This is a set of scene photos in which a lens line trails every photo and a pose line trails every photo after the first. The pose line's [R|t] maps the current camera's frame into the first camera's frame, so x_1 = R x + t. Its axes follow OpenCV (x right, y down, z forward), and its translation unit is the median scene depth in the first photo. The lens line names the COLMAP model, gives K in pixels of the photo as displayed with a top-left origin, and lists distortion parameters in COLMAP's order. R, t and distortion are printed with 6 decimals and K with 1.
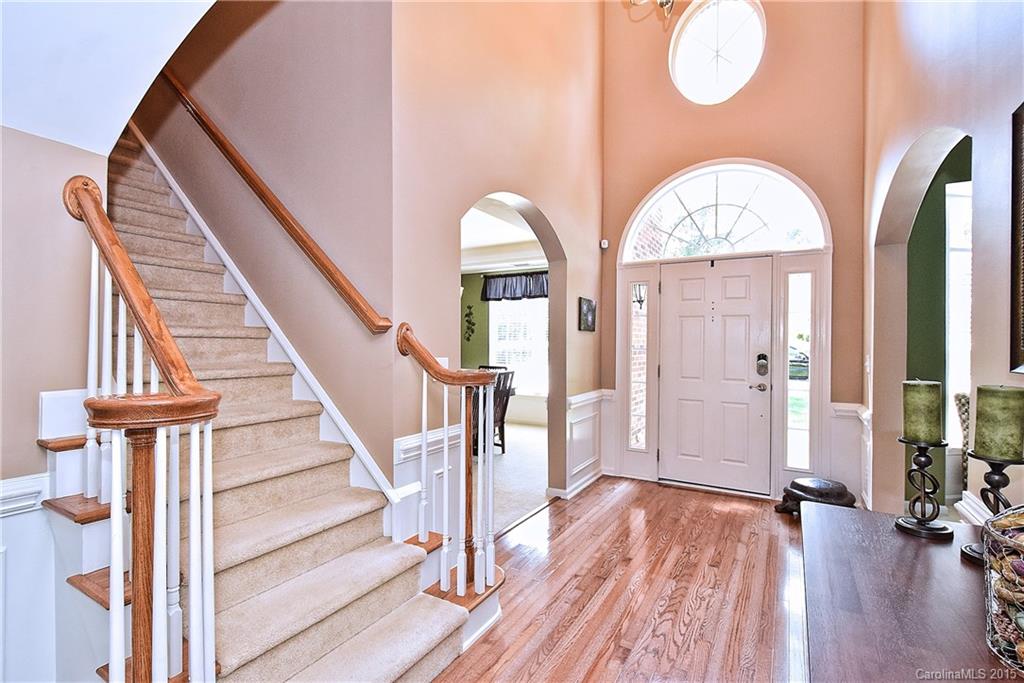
lens RADIAL K [[471.5, 0, 510.5], [0, 471.5, 342.4], [0, 0, 1]] dist [0.004634, -0.000773]
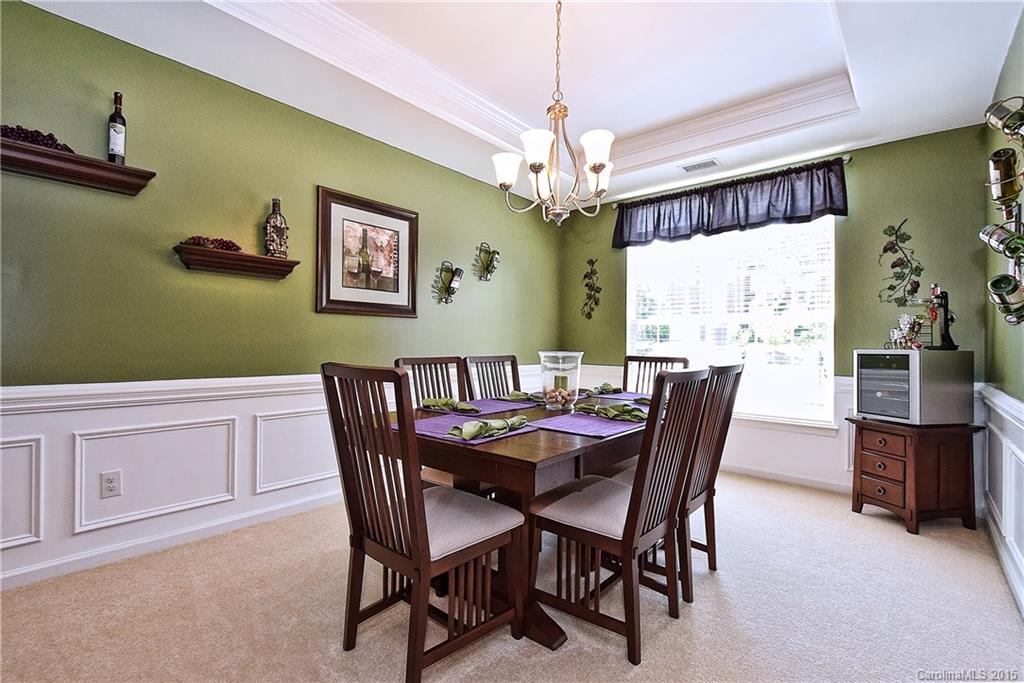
lens RADIAL K [[471.5, 0, 520.5], [0, 471.5, 342.6], [0, 0, 1]] dist [0.004634, -0.000773]
pose [[0.985426, -0.000609, -0.170102, -0.107649], [0.000107, 0.999996, -0.002963, 0.043587], [0.170103, 0.002901, 0.985422, 0.574128]]
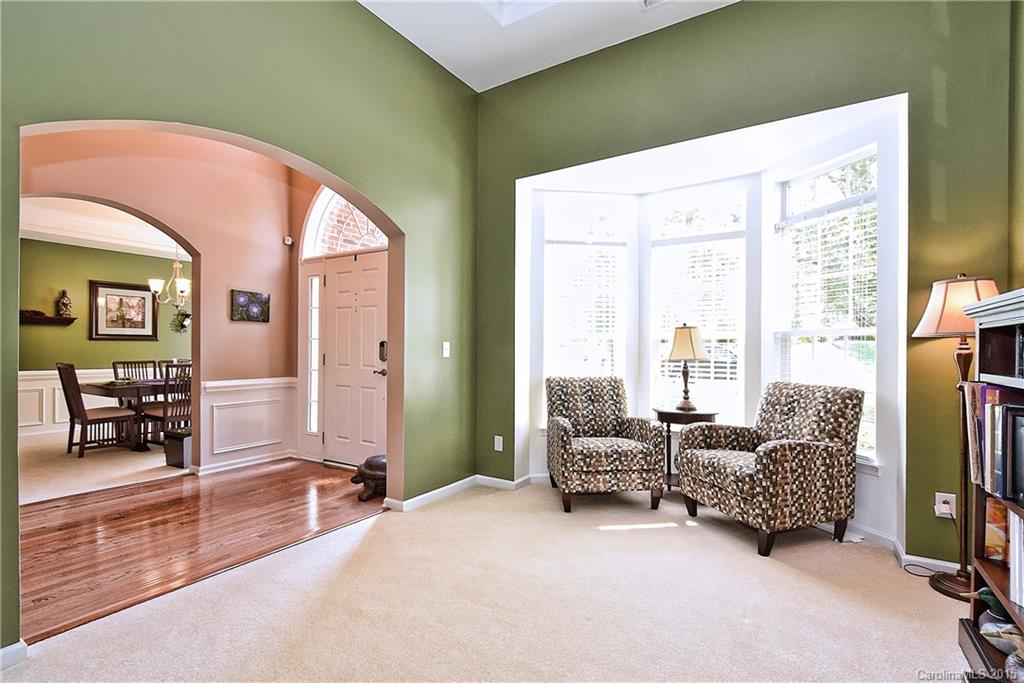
lens RADIAL K [[471.5, 0, 505.6], [0, 471.5, 350.9], [0, 0, 1]] dist [0.004634, -0.000773]
pose [[0.999294, -0.002286, -0.037500, 0.622438], [0.002423, 0.999991, 0.003619, 0.031671], [0.037492, -0.003707, 0.999290, -0.043669]]
